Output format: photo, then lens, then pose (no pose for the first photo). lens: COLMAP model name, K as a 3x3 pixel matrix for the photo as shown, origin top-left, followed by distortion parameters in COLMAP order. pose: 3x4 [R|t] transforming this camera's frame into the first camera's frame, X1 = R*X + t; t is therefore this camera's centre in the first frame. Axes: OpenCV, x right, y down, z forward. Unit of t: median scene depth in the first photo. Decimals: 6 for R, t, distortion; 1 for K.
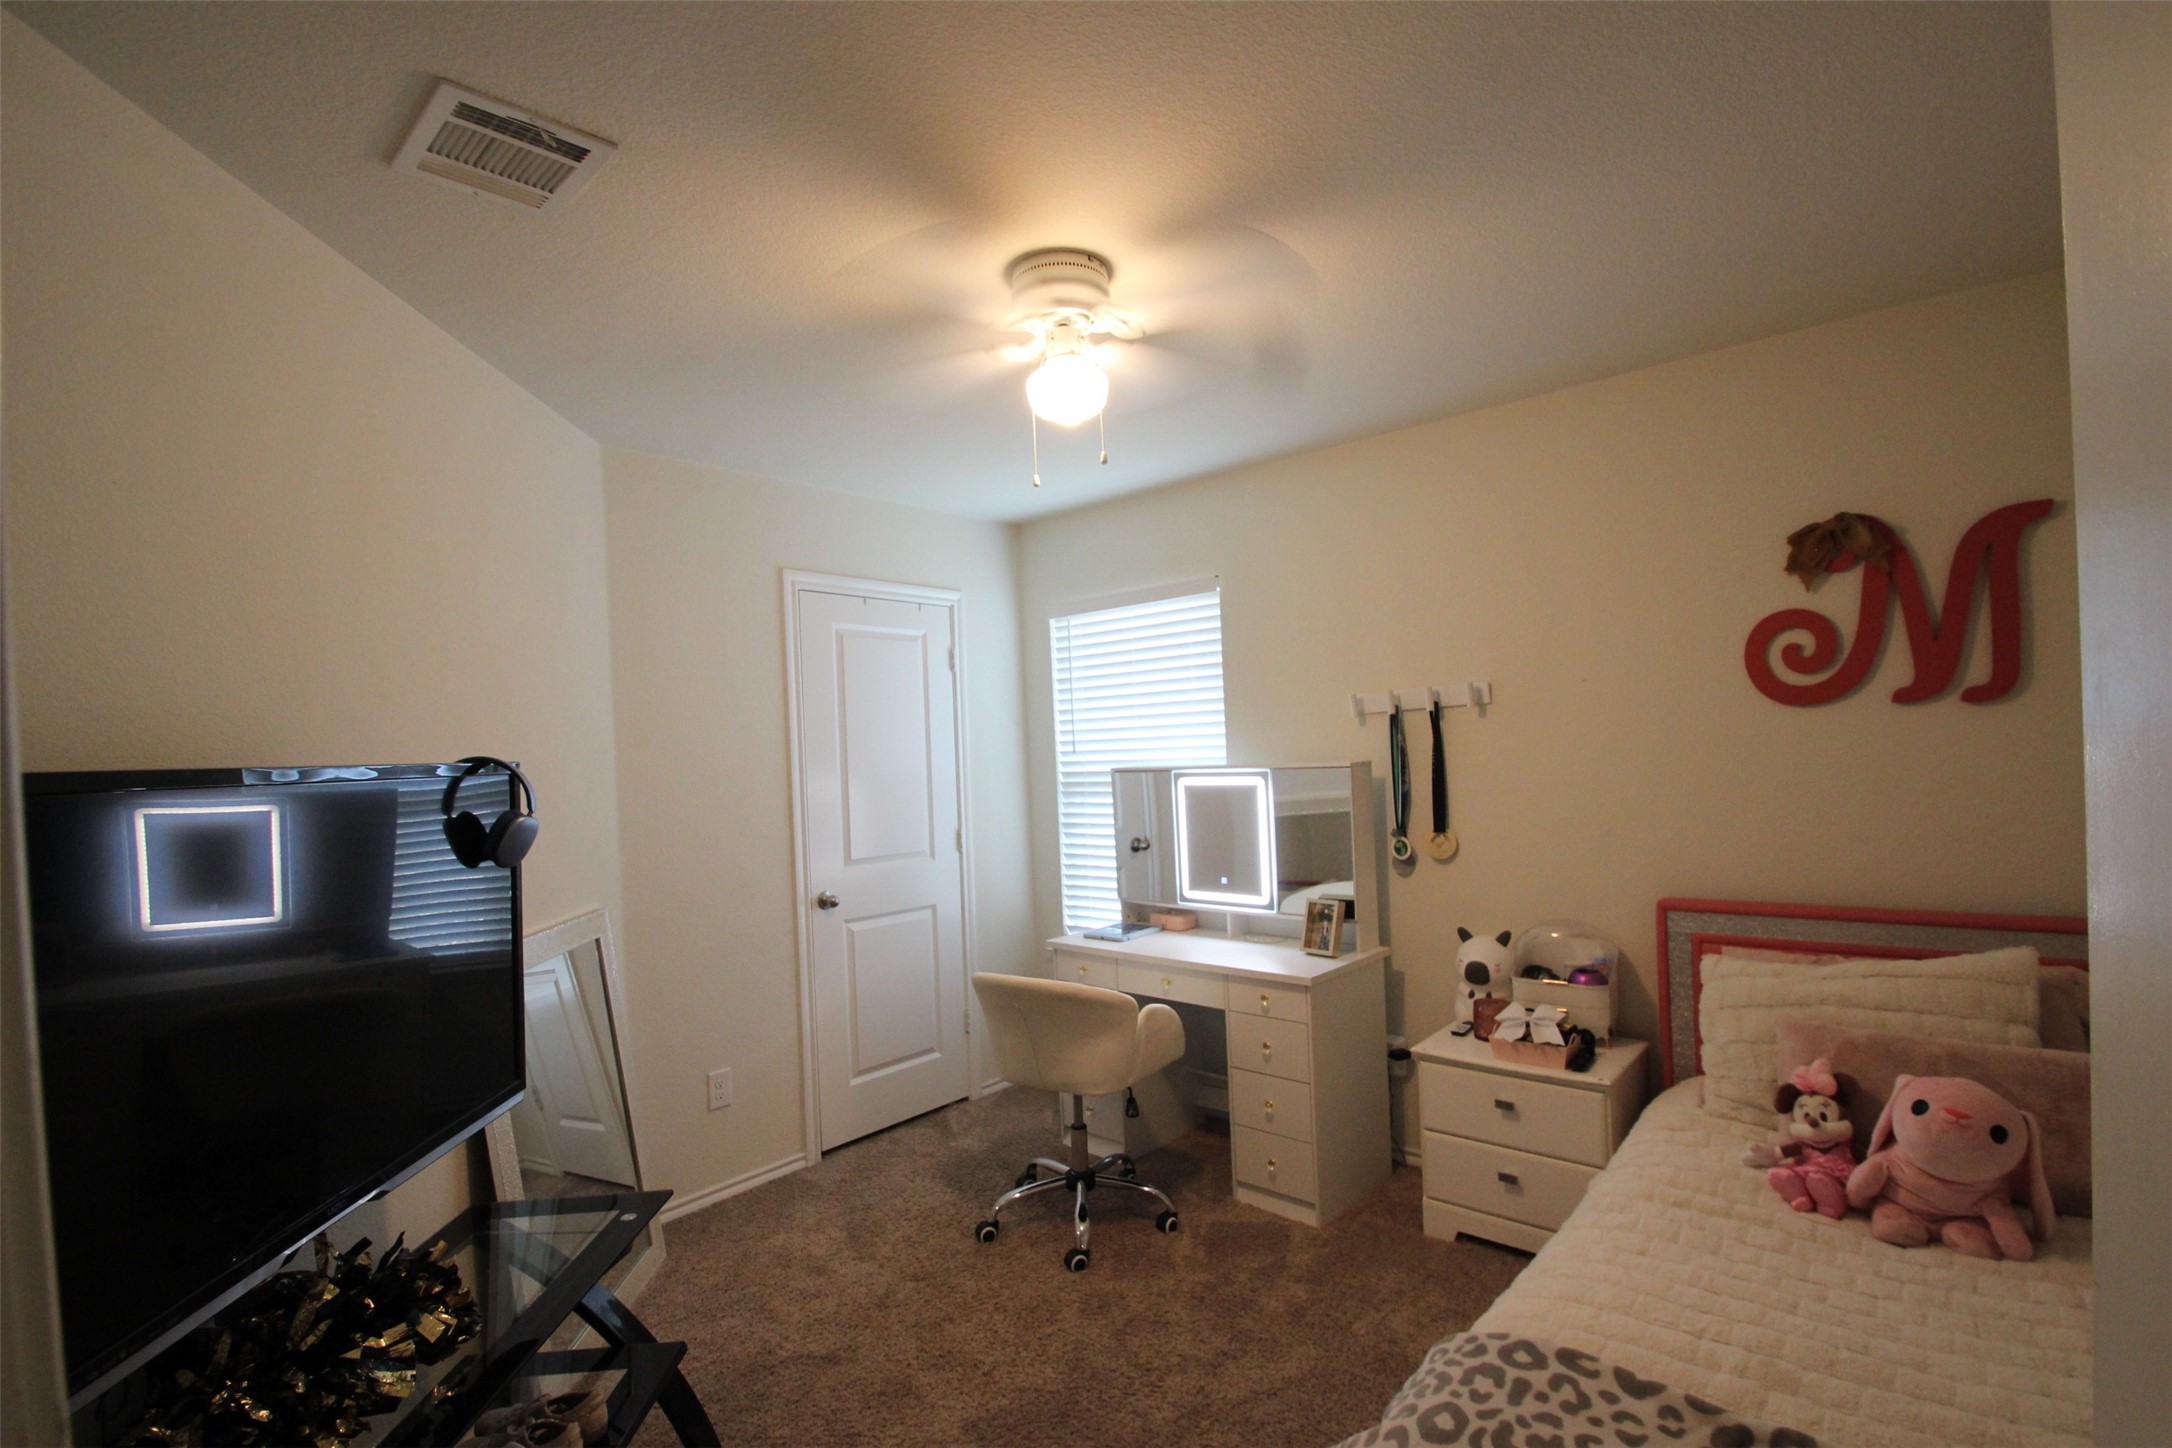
lens RADIAL K [[1008.3, 0, 1100.0], [0, 1008.3, 762.2], [0, 0, 1]] dist [0.018187, -0.020054]
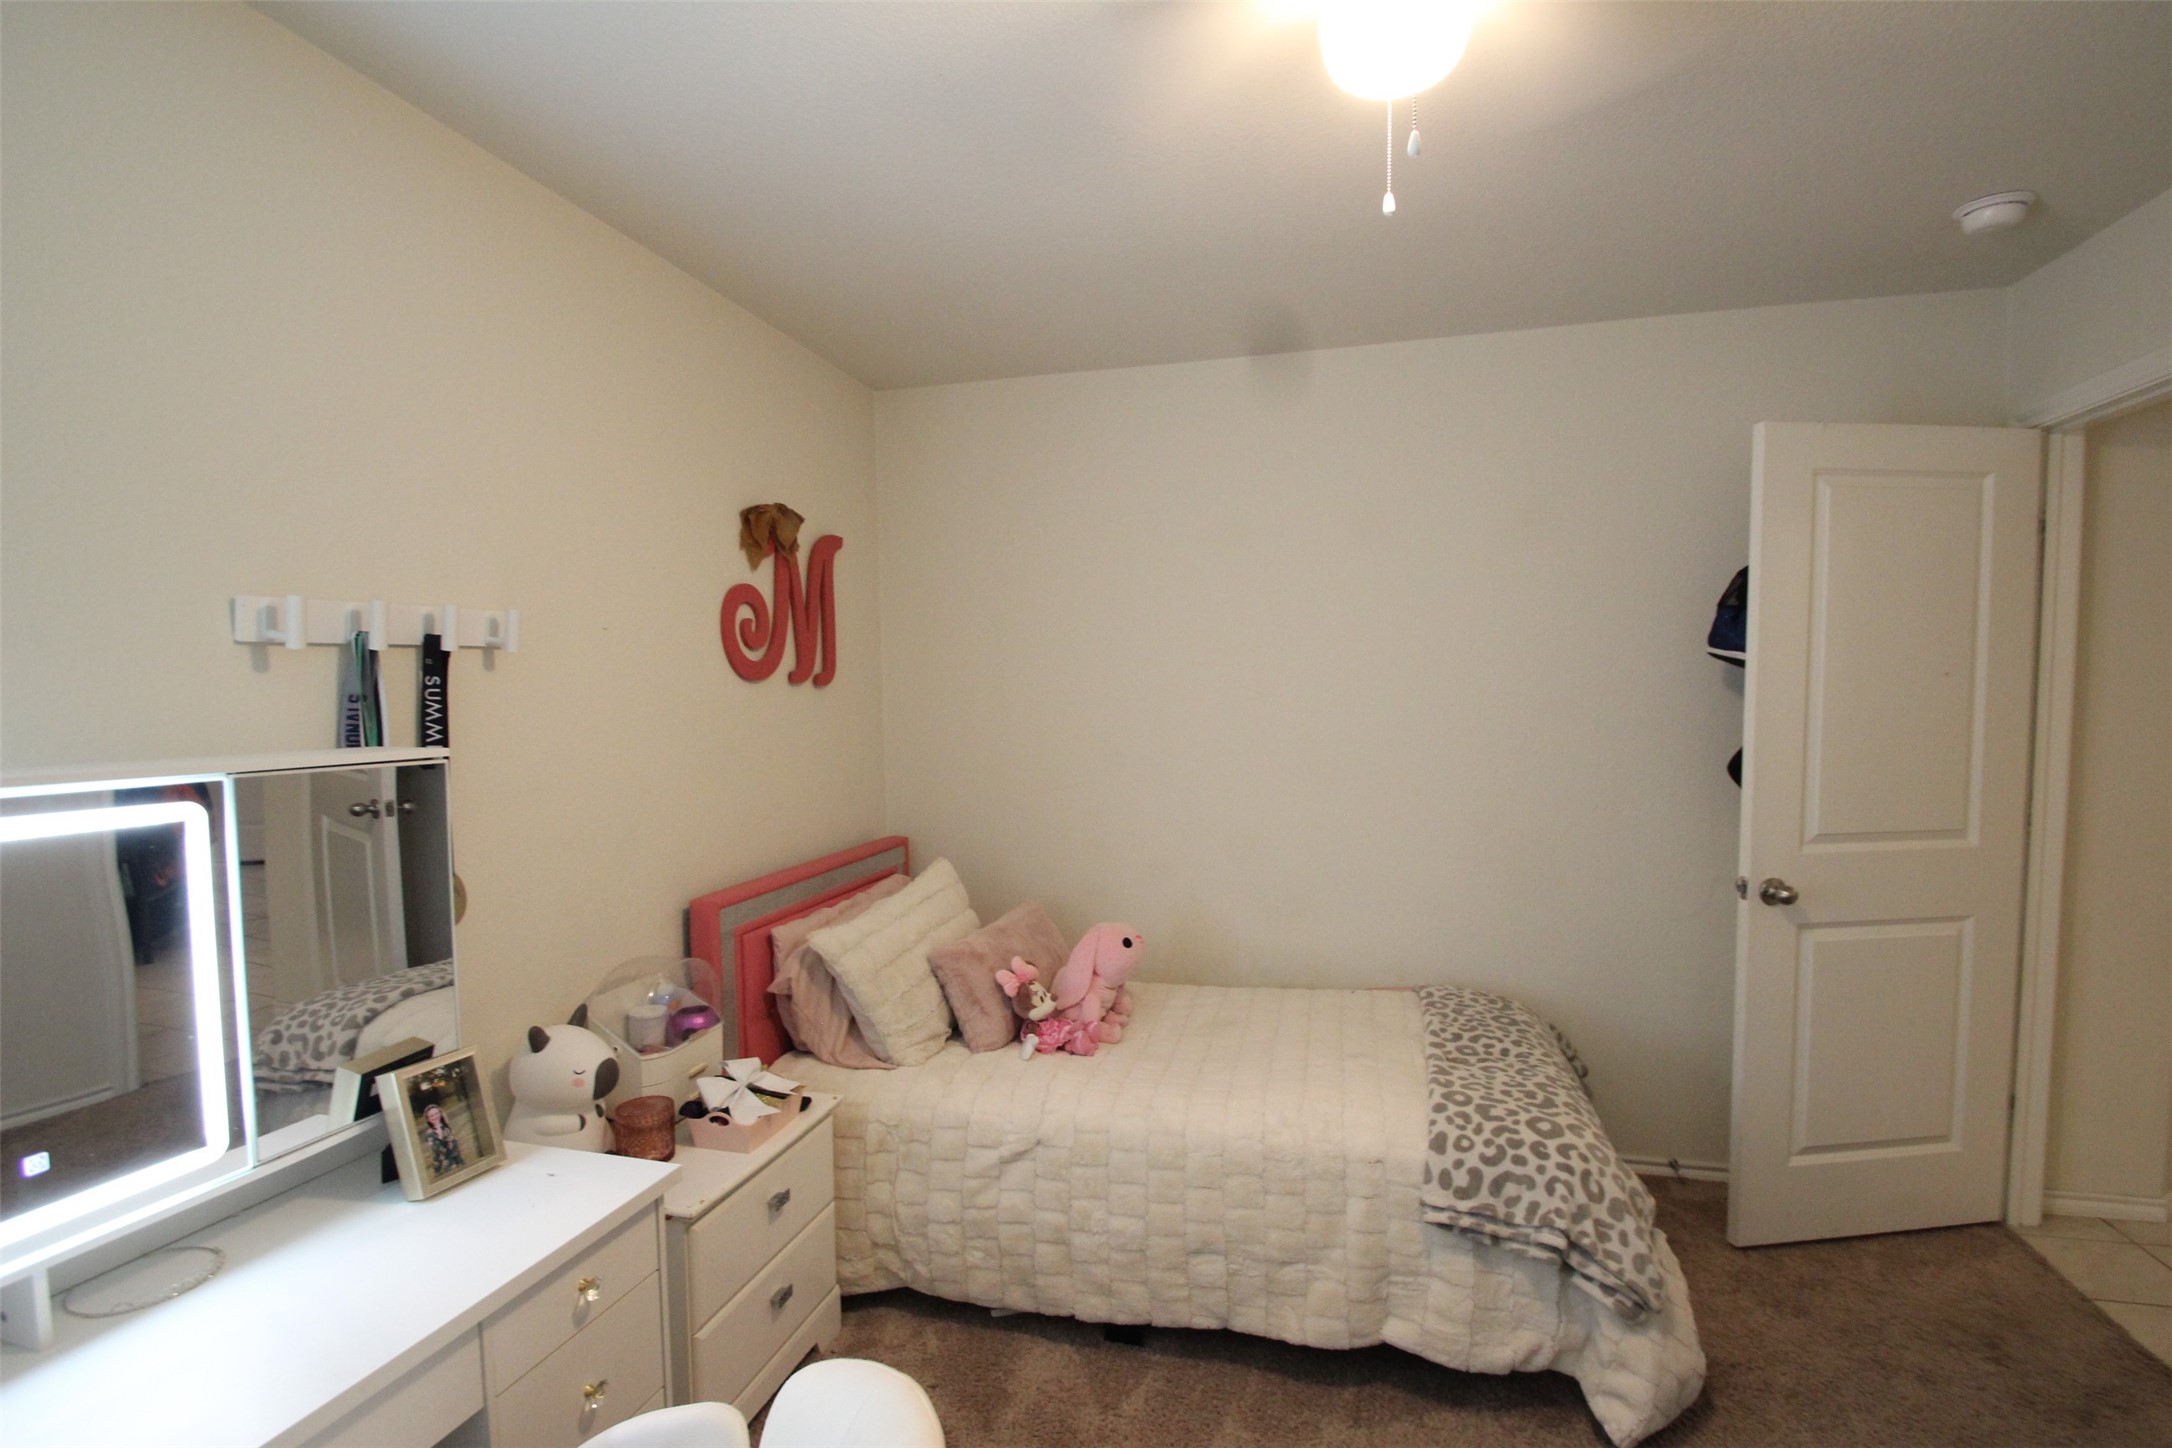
lens RADIAL K [[1008.3, 0, 1100.0], [0, 1008.3, 762.2], [0, 0, 1]] dist [0.018187, -0.020054]
pose [[-0.444698, -0.020759, 0.895440, -0.340539], [0.035528, 0.998536, 0.040793, -0.002756], [-0.894975, 0.049954, -0.443310, 1.031647]]
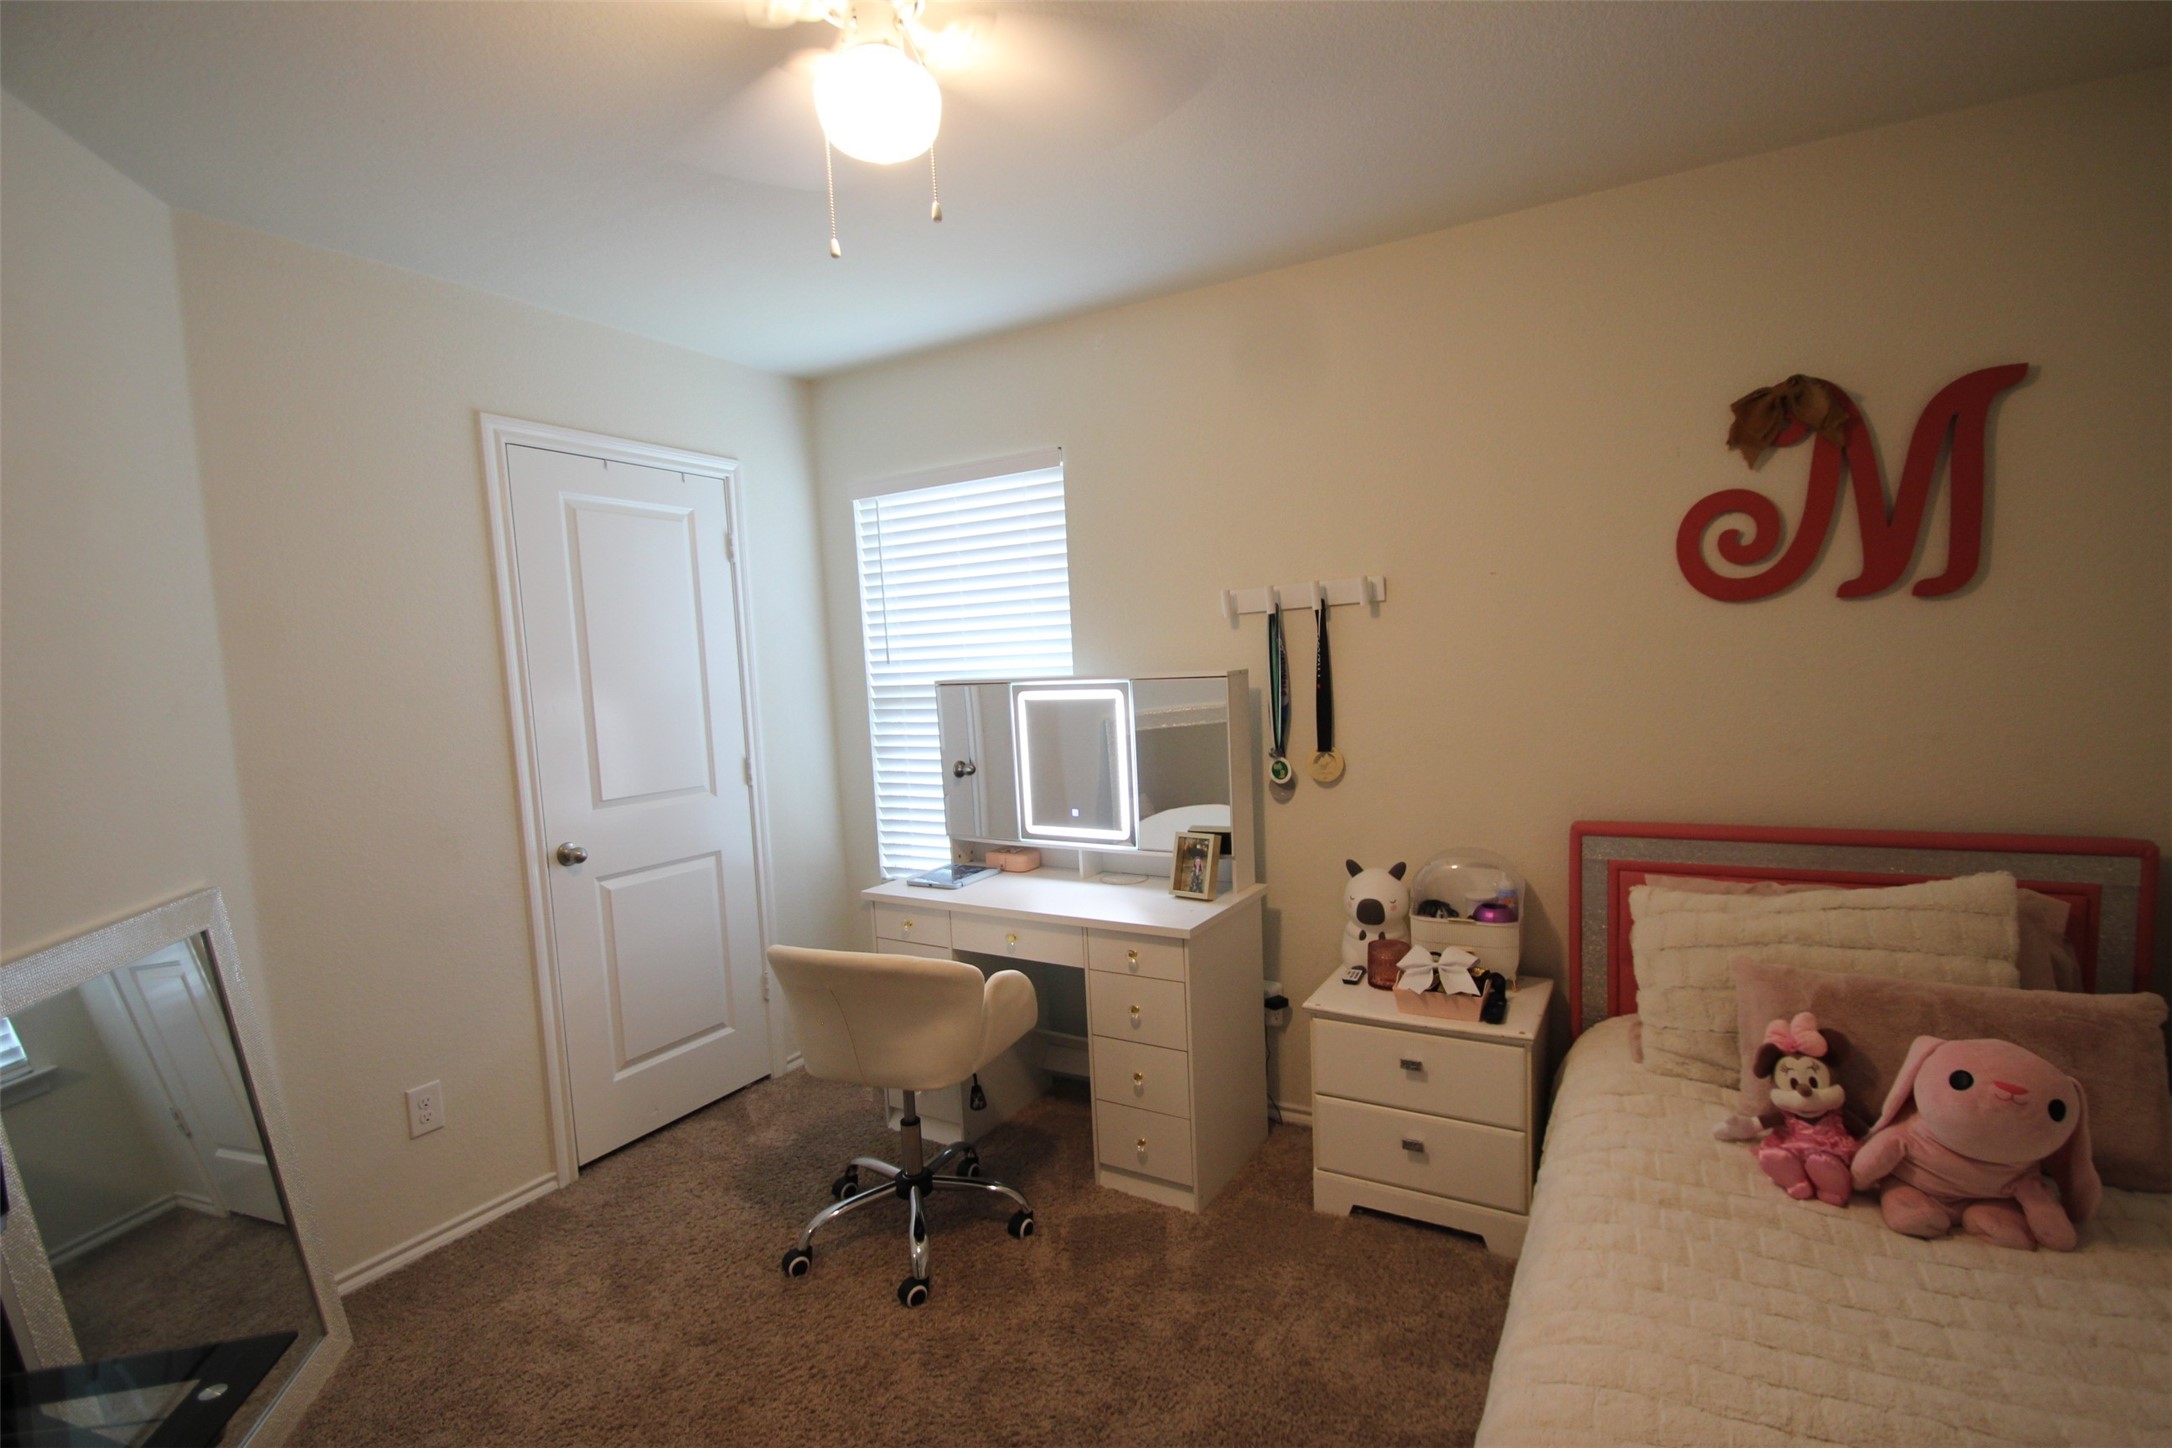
lens RADIAL K [[1008.3, 0, 1100.0], [0, 1008.3, 762.2], [0, 0, 1]] dist [0.018187, -0.020054]
pose [[0.981854, -0.023527, 0.188174, -0.018429], [0.007550, 0.996337, 0.085180, 0.003838], [-0.189489, -0.082213, 0.978435, 0.209600]]
